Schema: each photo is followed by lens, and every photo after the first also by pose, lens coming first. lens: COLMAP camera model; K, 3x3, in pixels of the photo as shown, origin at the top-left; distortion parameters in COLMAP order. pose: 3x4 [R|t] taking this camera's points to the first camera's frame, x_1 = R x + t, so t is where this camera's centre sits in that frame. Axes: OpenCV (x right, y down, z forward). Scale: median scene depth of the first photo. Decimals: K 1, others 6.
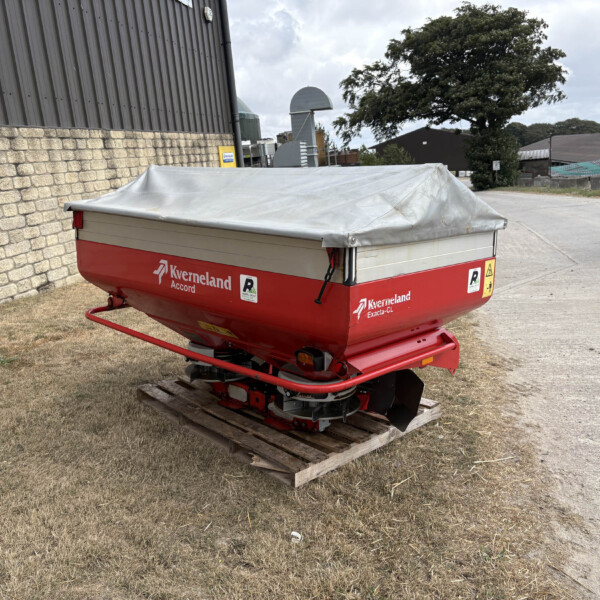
lens RADIAL K [[601.9, 0, 302.2], [0, 601.9, 296.7], [0, 0, 1]] dist [0.018474, 0.016833]
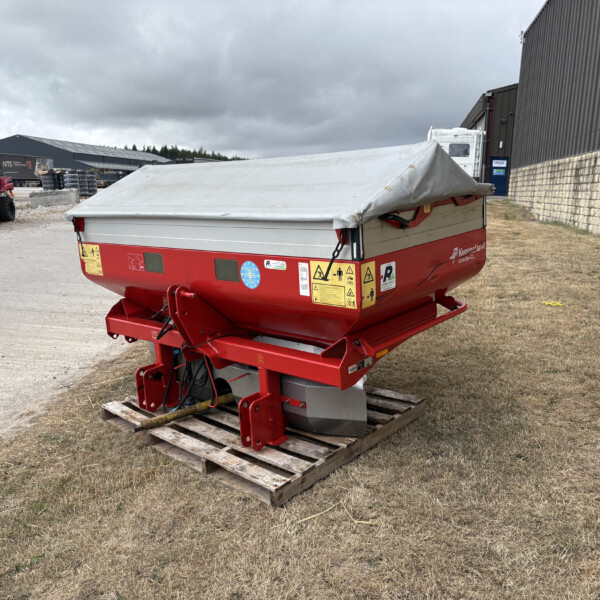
lens RADIAL K [[601.9, 0, 302.2], [0, 601.9, 296.7], [0, 0, 1]] dist [0.018474, 0.016833]
pose [[-0.995754, 0.075790, -0.052243, -0.059021], [0.047699, 0.910229, 0.411350, -0.373935], [0.078729, 0.407112, -0.909979, 1.829112]]
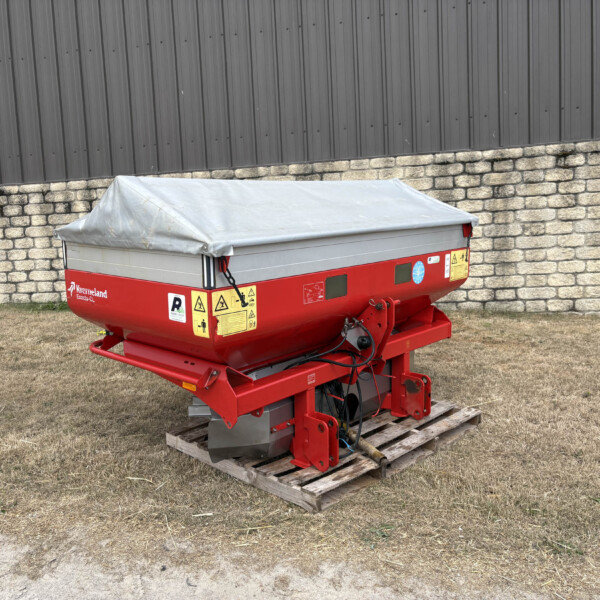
lens RADIAL K [[601.9, 0, 302.2], [0, 601.9, 296.7], [0, 0, 1]] dist [0.018474, 0.016833]
pose [[0.052640, 0.166091, -0.984704, 0.896133], [-0.186615, 0.970337, 0.153692, -0.163724], [0.981022, 0.175670, 0.082073, 0.869212]]
